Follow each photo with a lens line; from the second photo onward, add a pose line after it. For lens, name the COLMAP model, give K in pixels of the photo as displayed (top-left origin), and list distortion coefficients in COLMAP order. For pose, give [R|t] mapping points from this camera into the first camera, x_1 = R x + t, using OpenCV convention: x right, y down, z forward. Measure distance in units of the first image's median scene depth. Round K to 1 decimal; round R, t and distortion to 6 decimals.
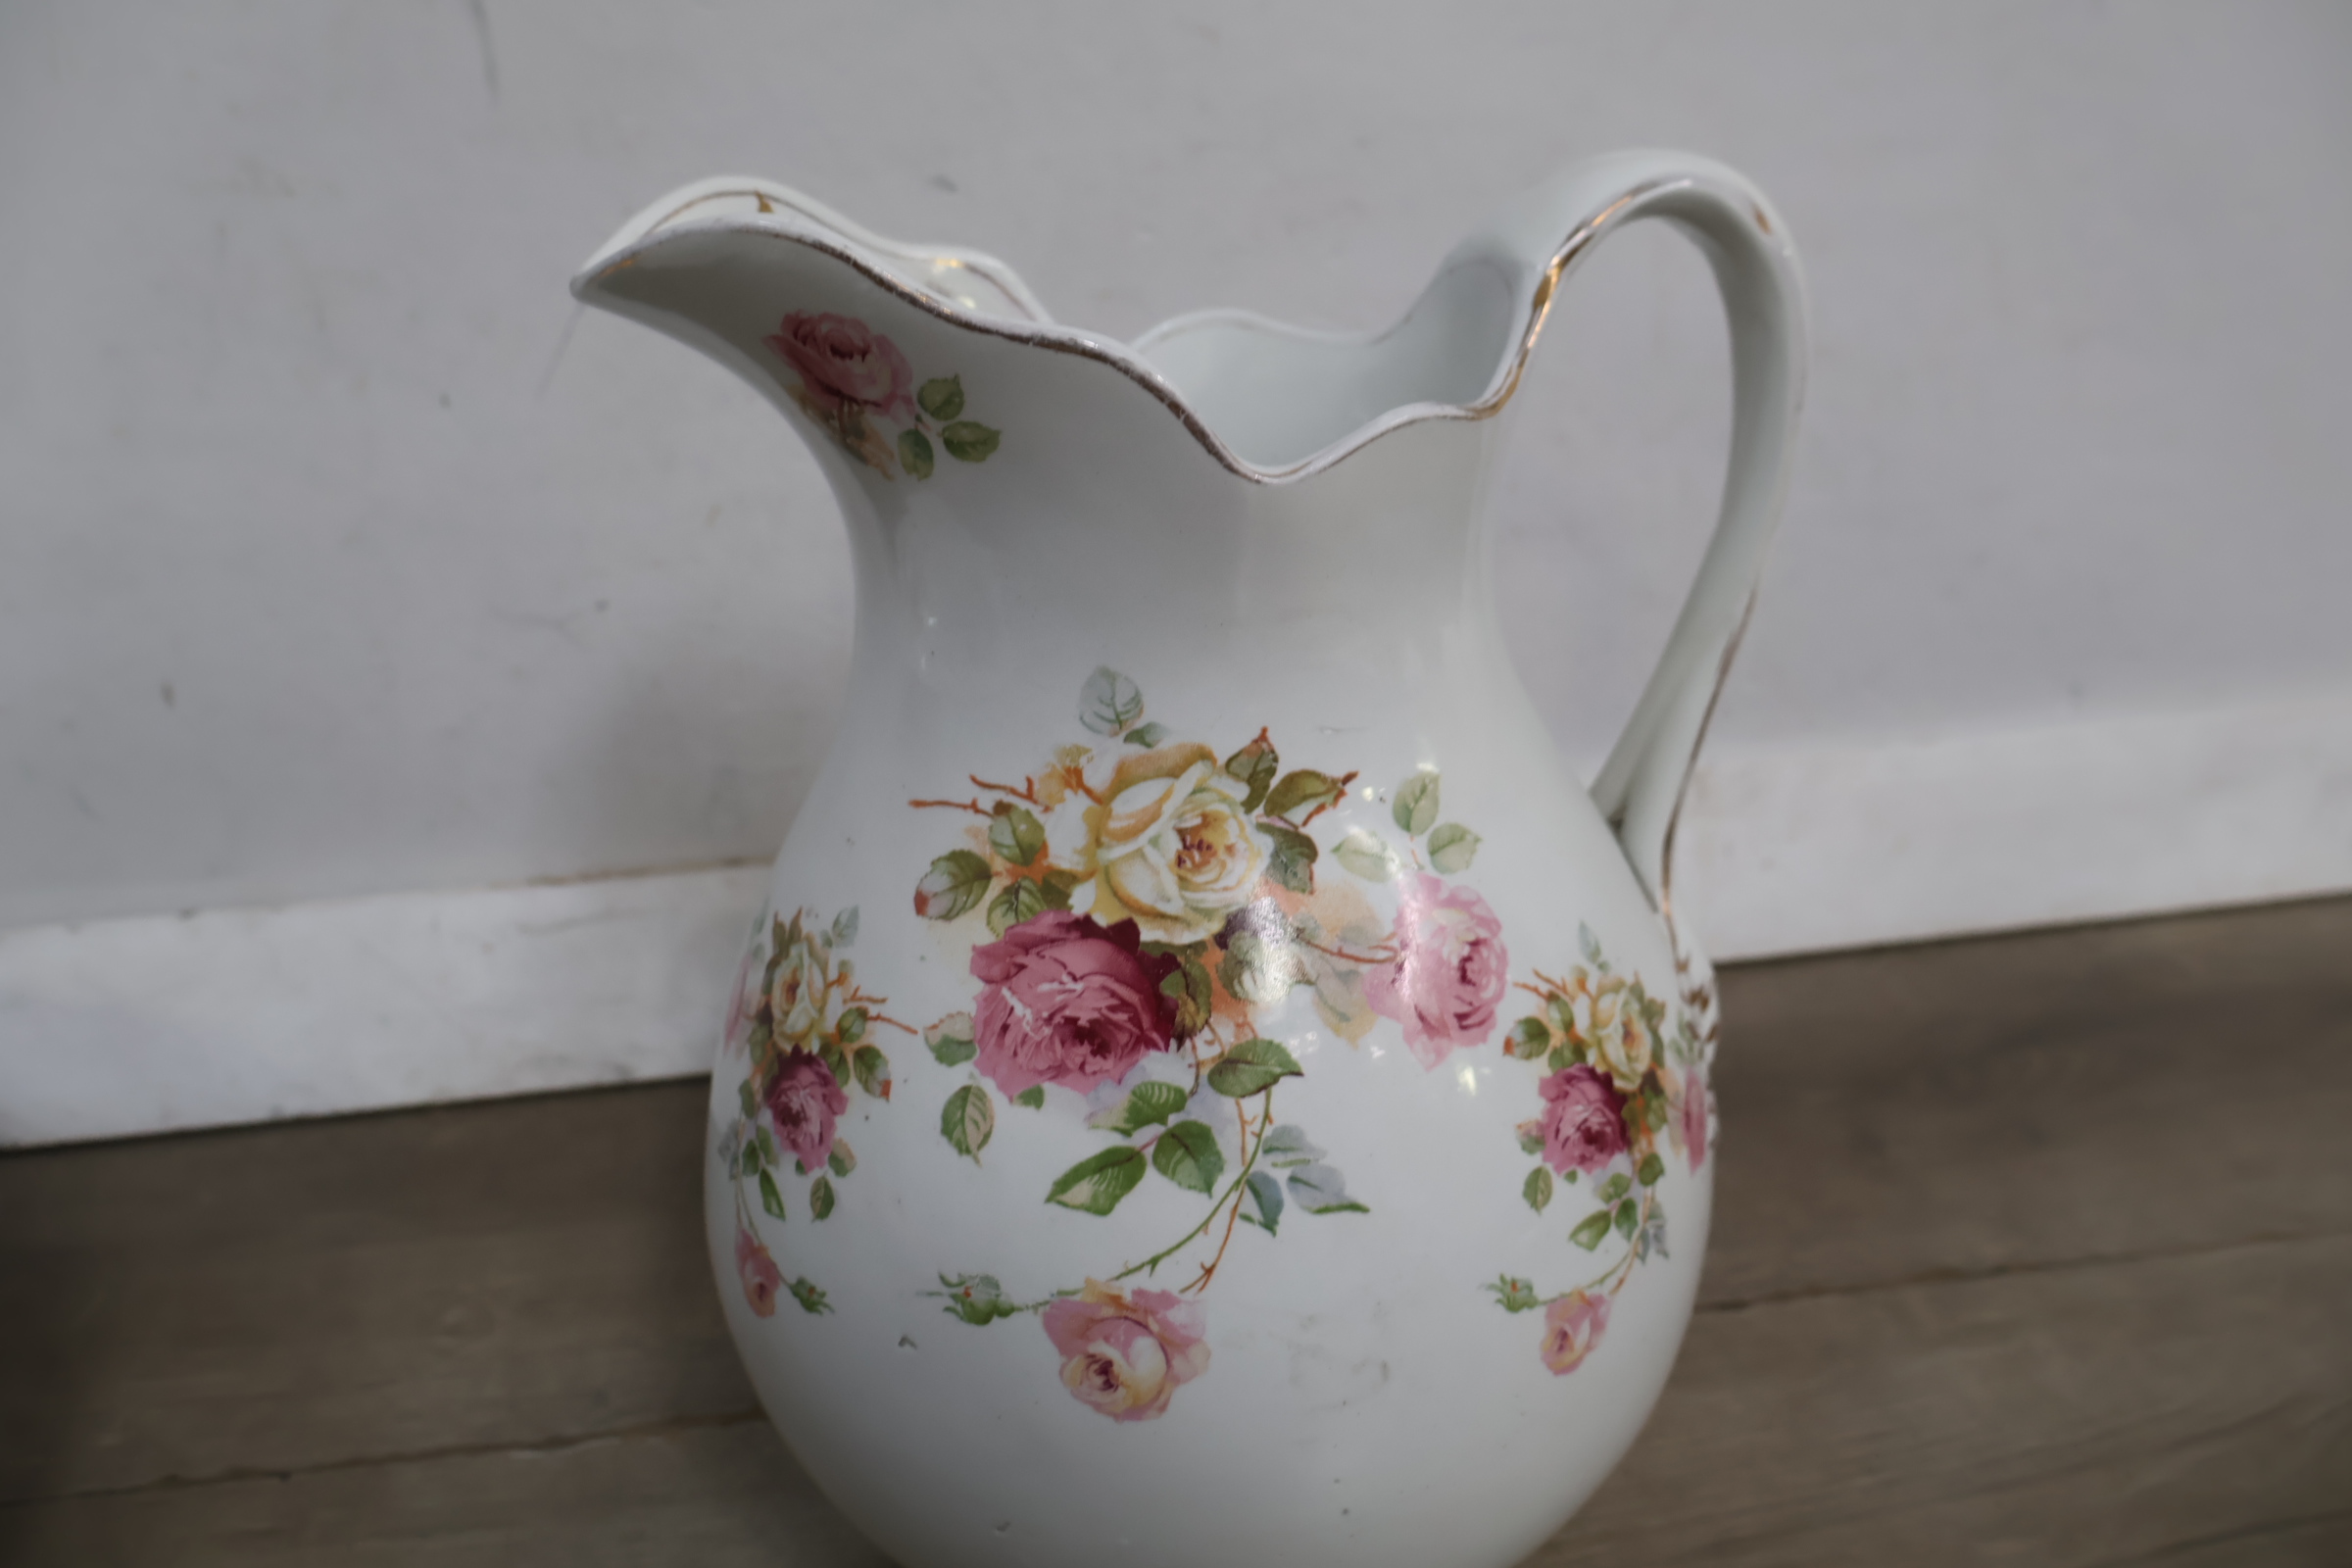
lens RADIAL K [[2060.1, 0, 1176.0], [0, 2060.1, 784.0], [0, 0, 1]] dist [-0.022720, -0.001052]
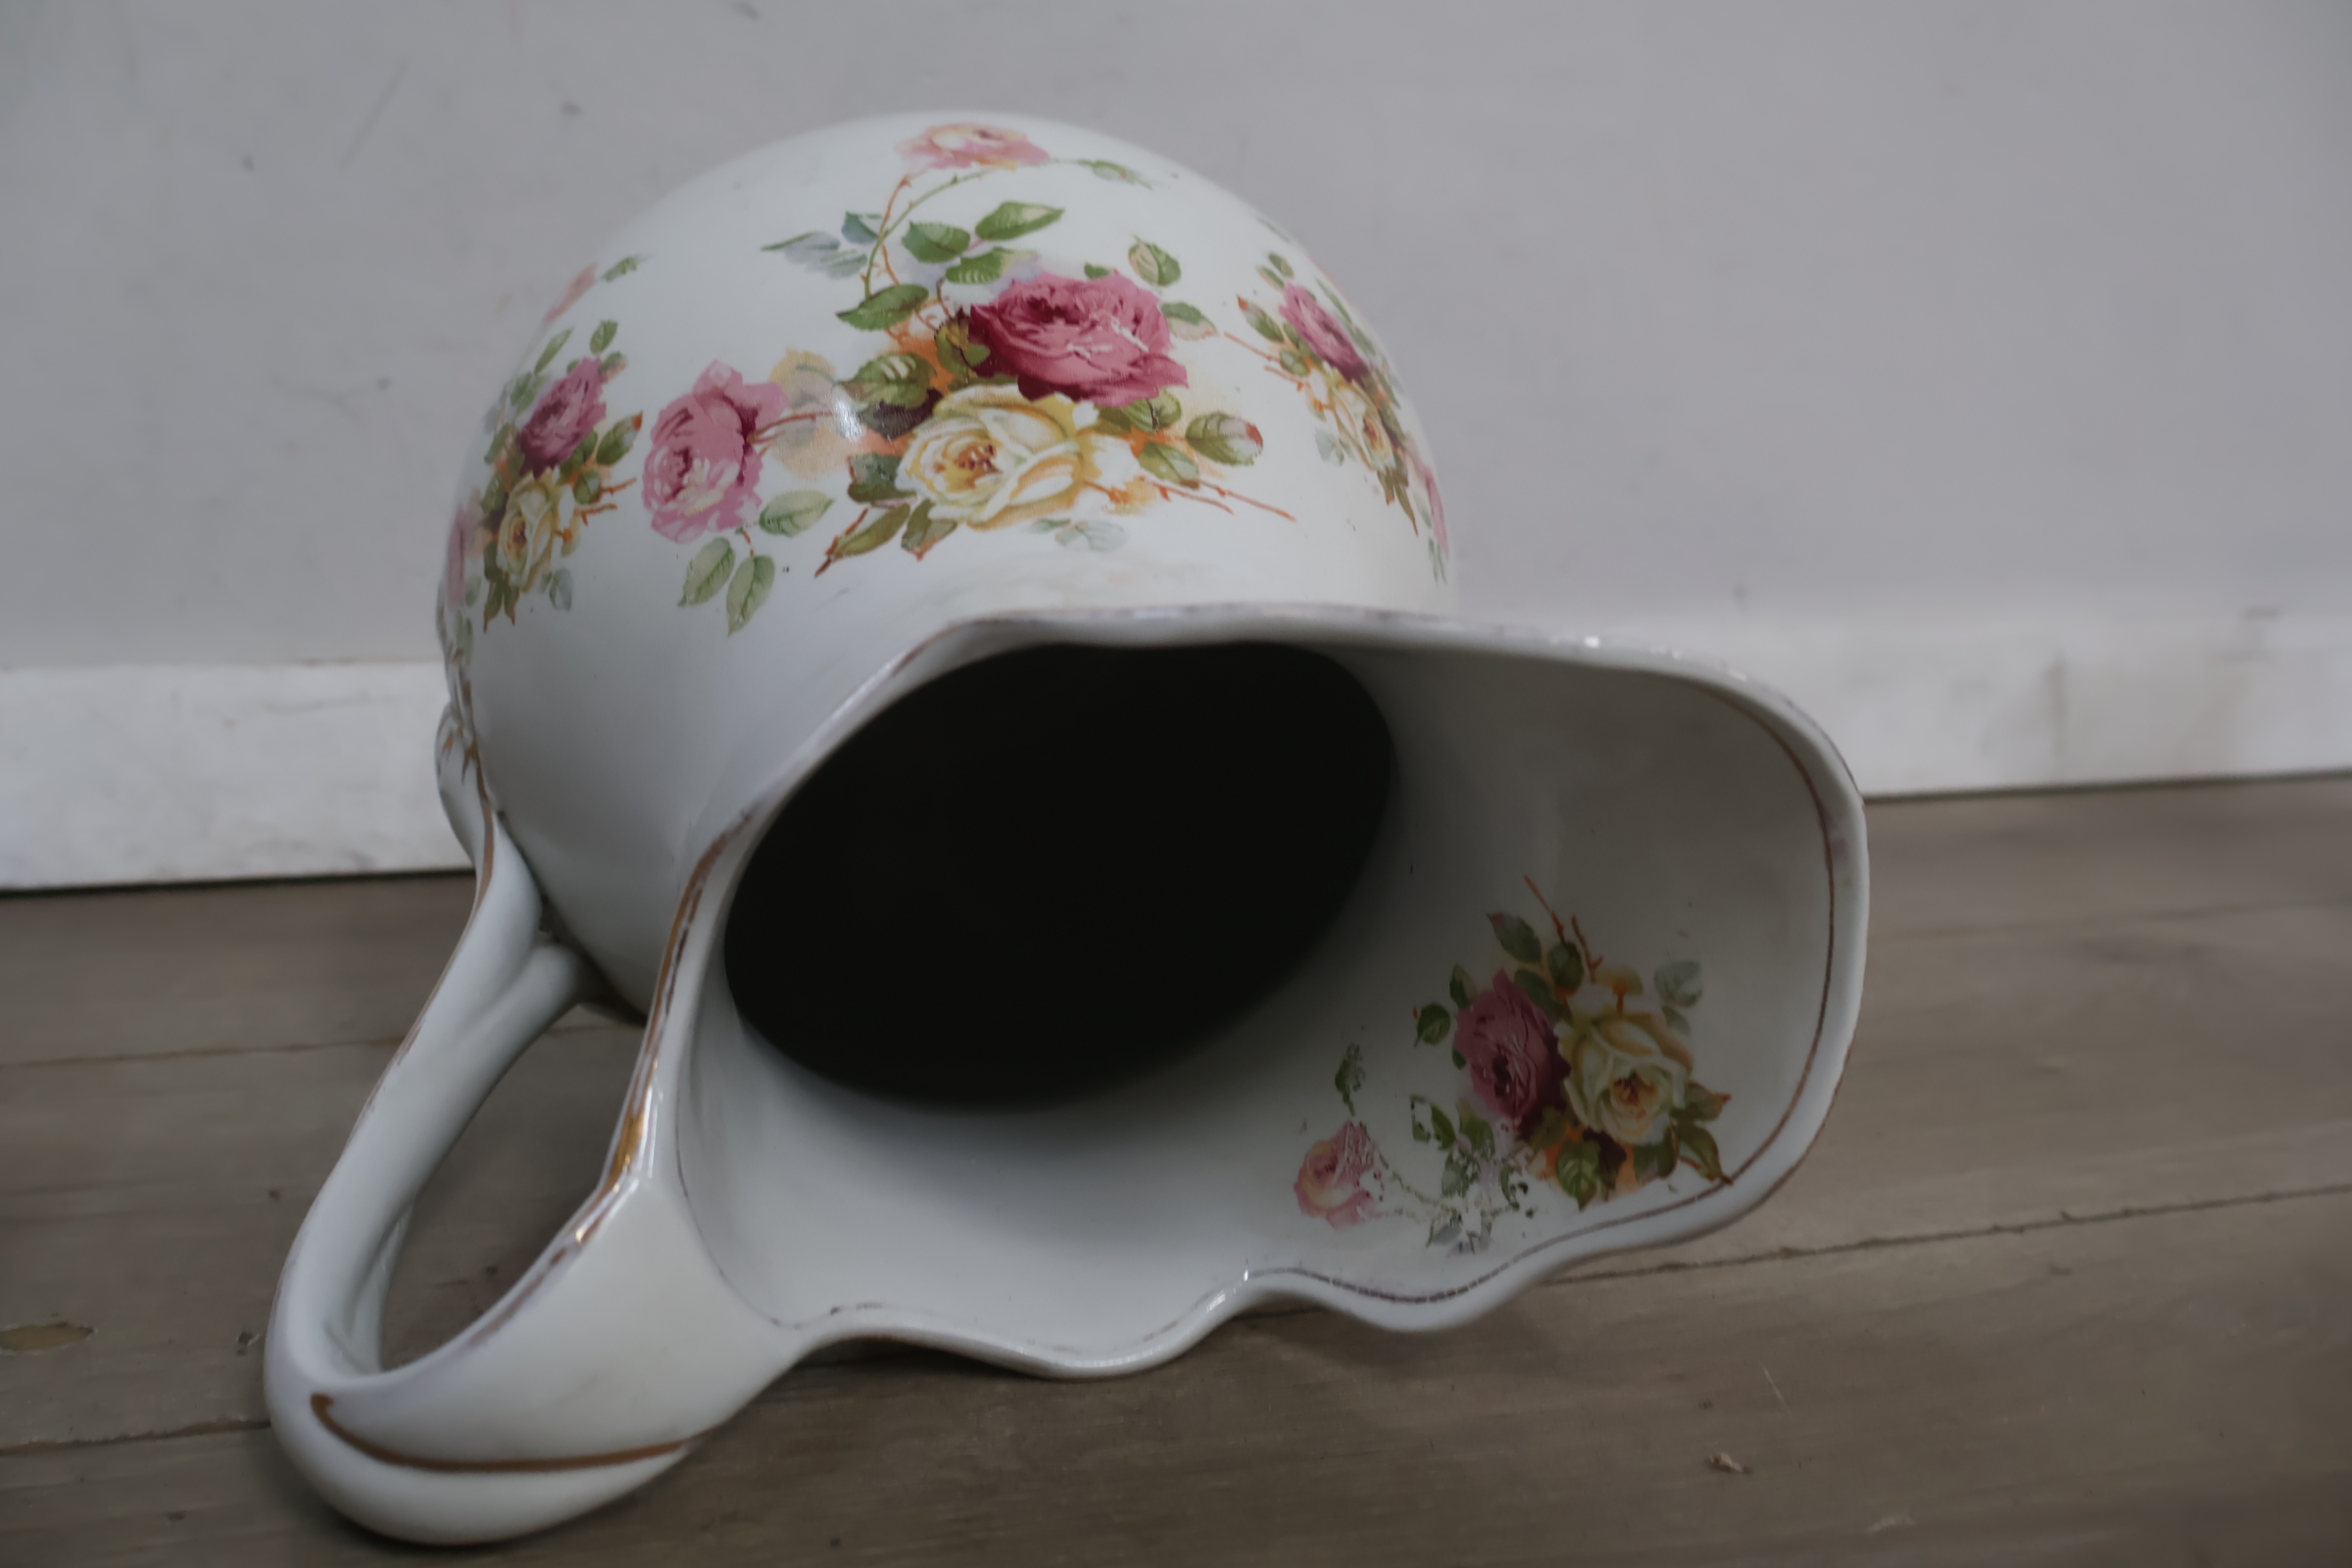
lens RADIAL K [[2019.4, 0, 1168.6], [0, 2019.4, 793.4], [0, 0, 1]] dist [0.010181, 0.002881]
pose [[-0.978046, 0.175727, -0.112013, 0.054015], [-0.205733, -0.728644, 0.653263, -0.707203], [0.033179, 0.661966, 0.748800, 0.414074]]
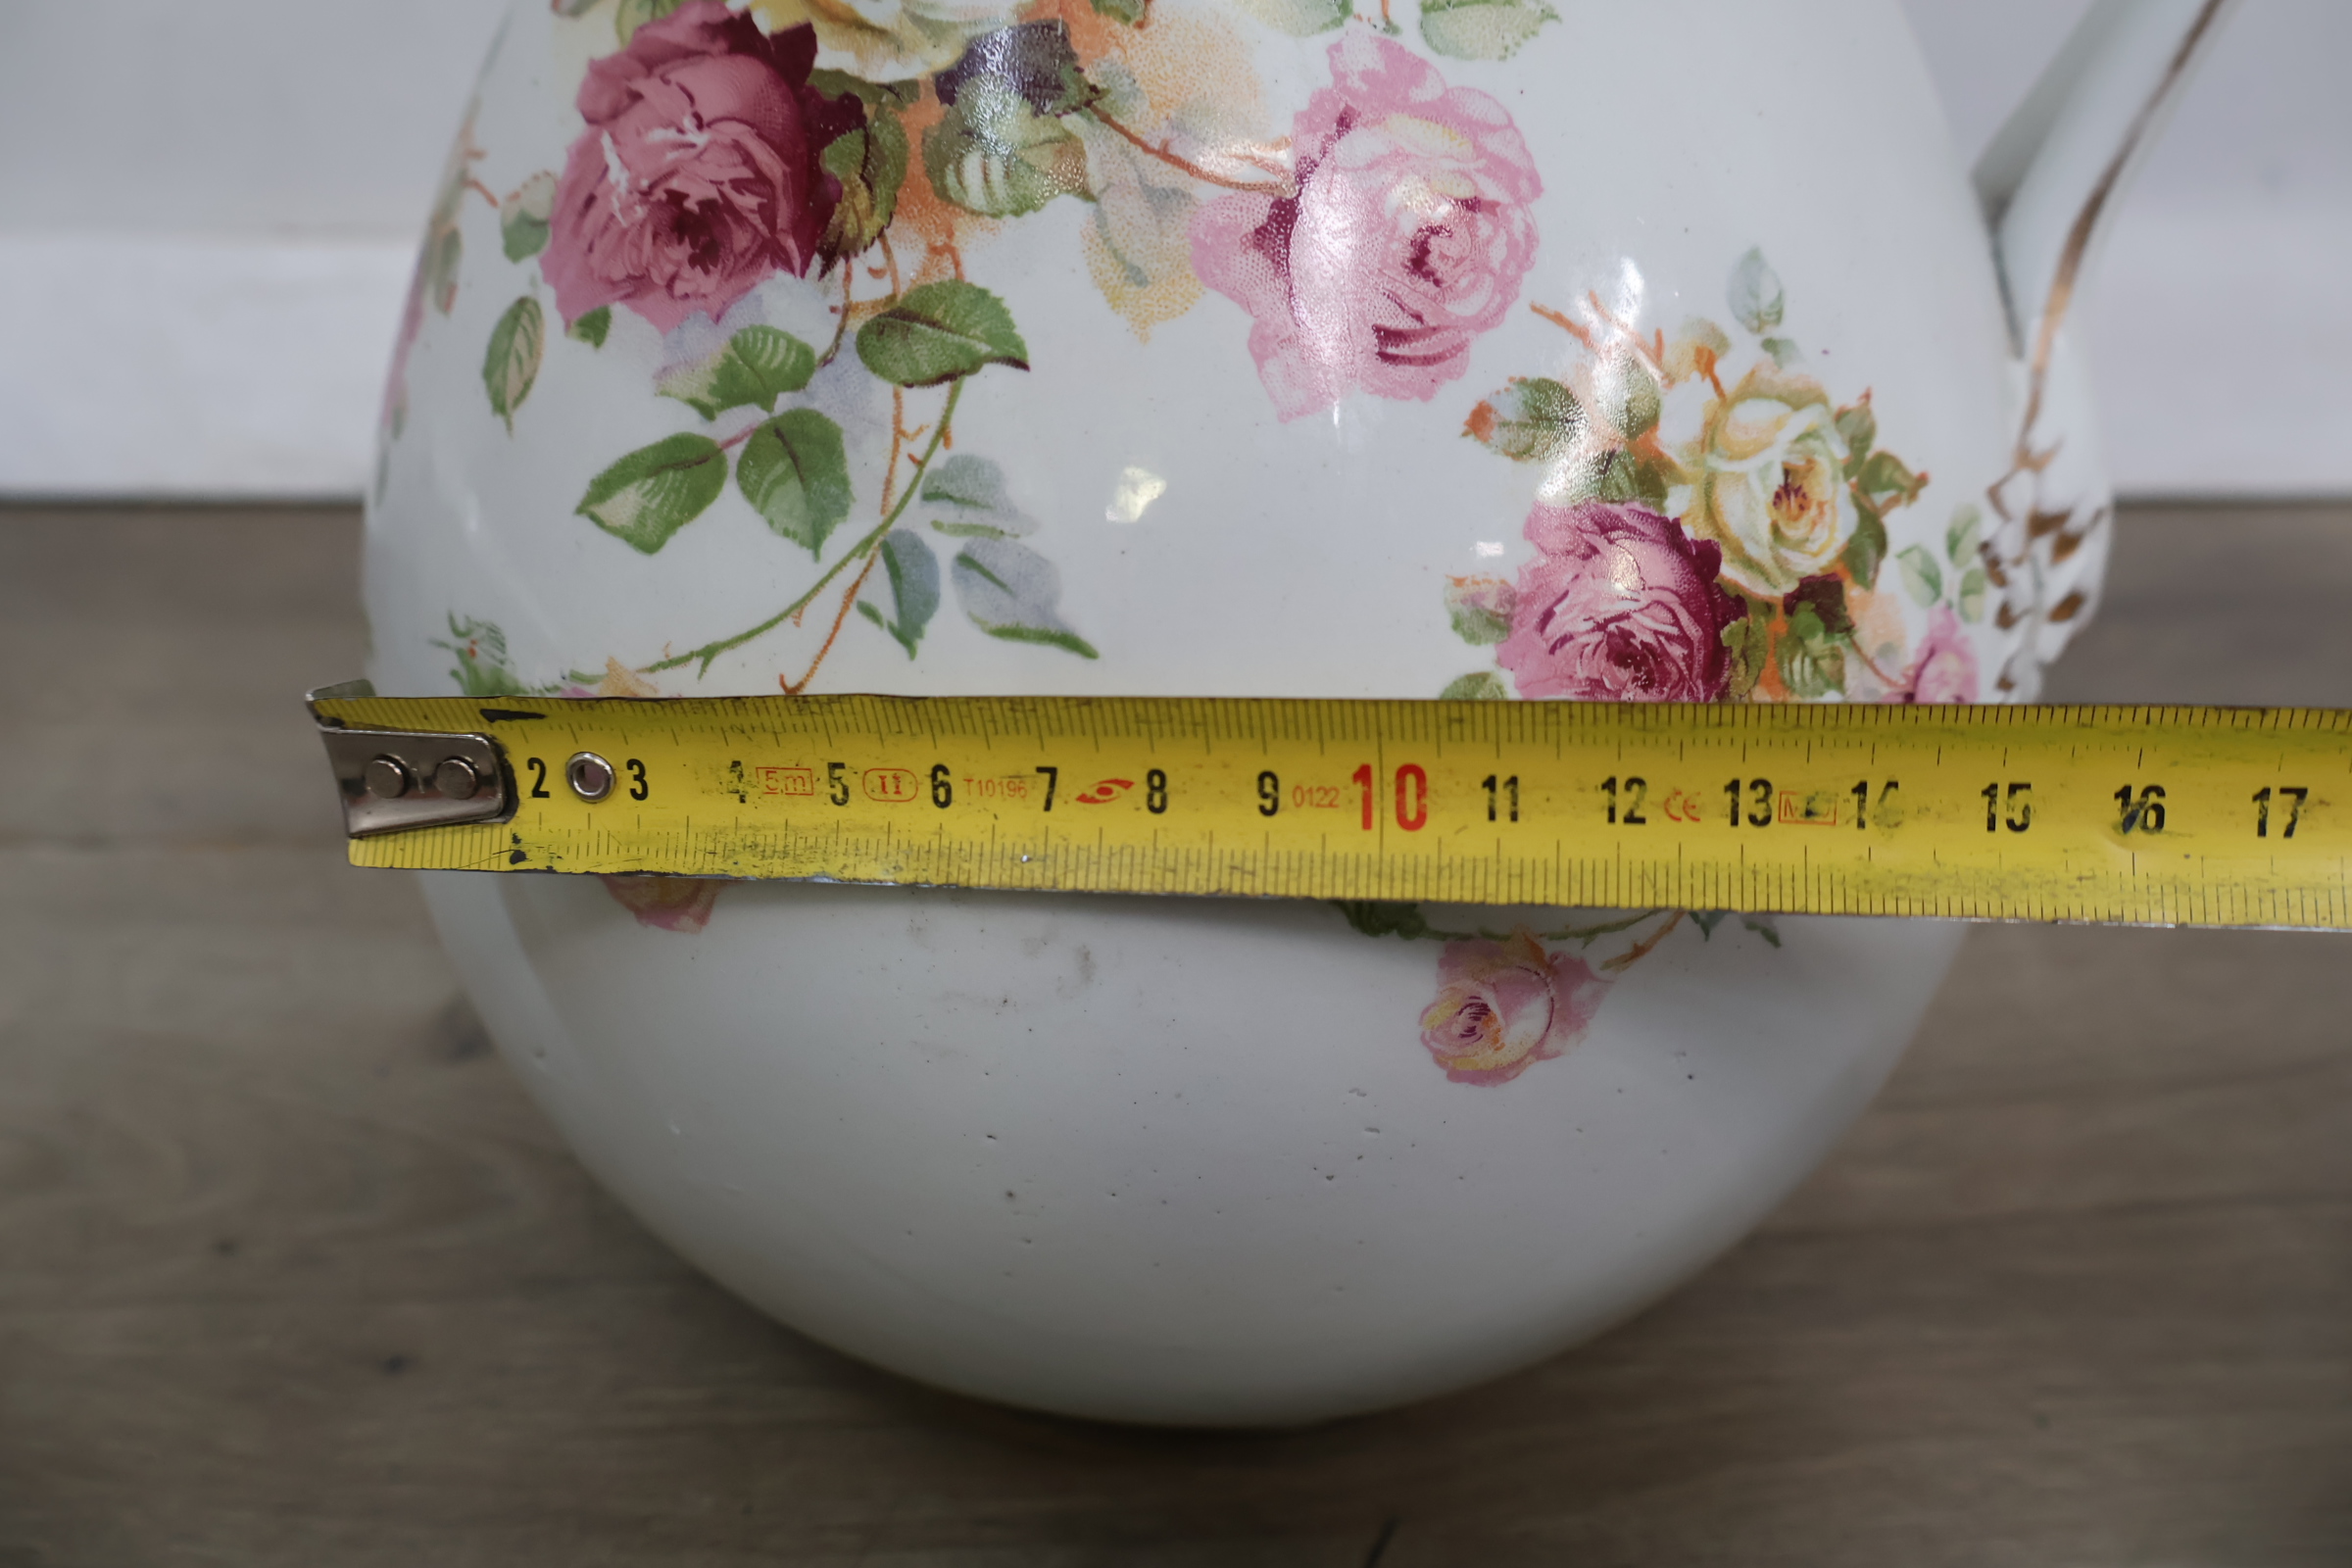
lens RADIAL K [[2019.4, 0, 1168.6], [0, 2019.4, 793.4], [0, 0, 1]] dist [0.010181, 0.002881]
pose [[0.919114, 0.243121, -0.310035, 0.273408], [-0.191908, 0.963504, 0.186631, 0.141653], [0.344093, -0.112037, 0.932227, 0.527321]]
